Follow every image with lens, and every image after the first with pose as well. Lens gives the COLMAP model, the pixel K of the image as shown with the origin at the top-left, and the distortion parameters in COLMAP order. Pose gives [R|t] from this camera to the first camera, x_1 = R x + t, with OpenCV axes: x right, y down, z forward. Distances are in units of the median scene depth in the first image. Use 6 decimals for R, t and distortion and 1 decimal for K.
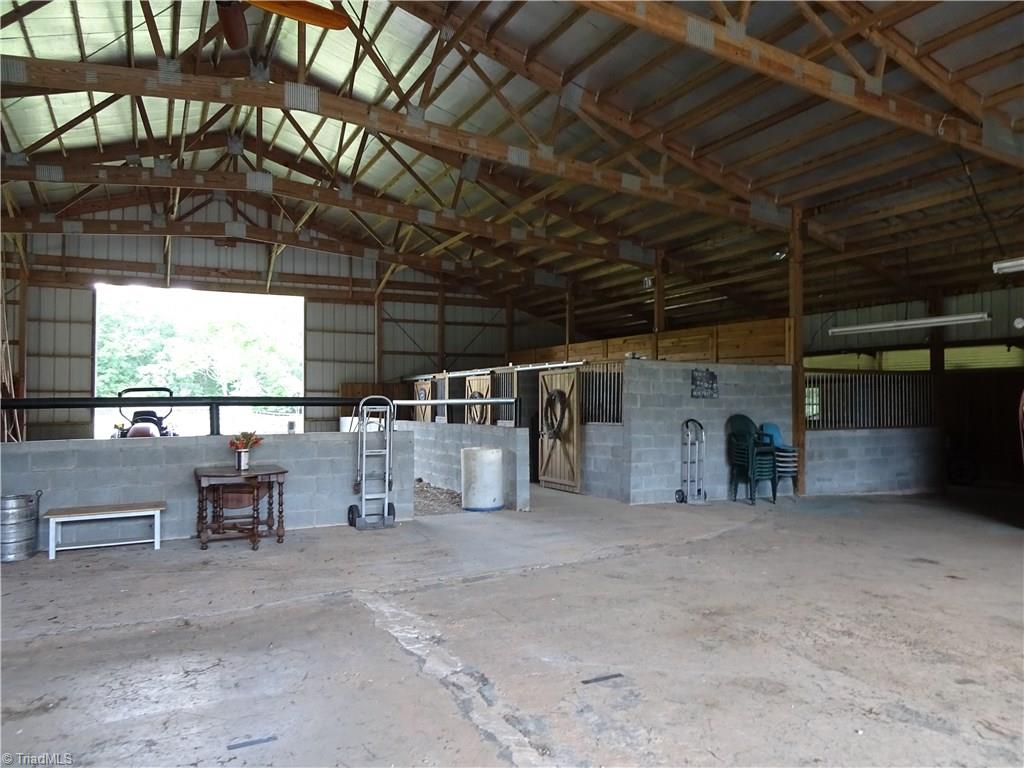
lens RADIAL K [[732.8, 0, 513.5], [0, 732.8, 384.4], [0, 0, 1]] dist [0.009259, -0.001911]
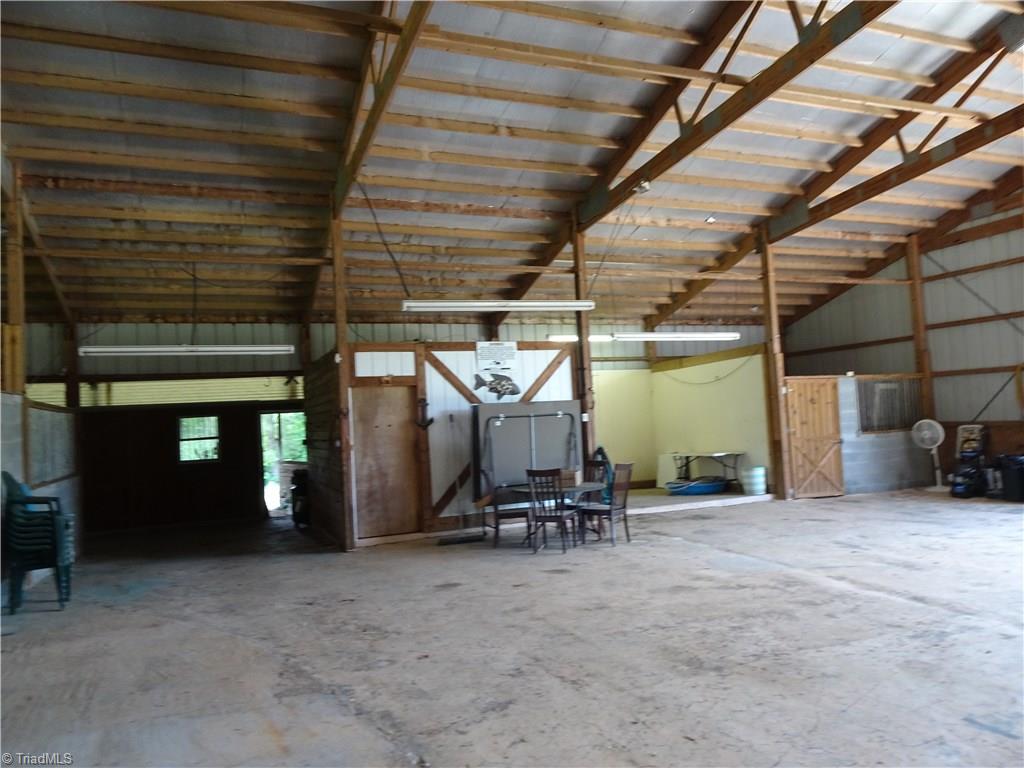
lens RADIAL K [[732.8, 0, 515.2], [0, 732.8, 385.2], [0, 0, 1]] dist [0.009259, -0.001911]
pose [[0.080465, 0.042209, 0.995863, -0.667997], [0.031161, 0.998508, -0.044839, 0.023631], [-0.996270, 0.034640, 0.079030, 1.250489]]
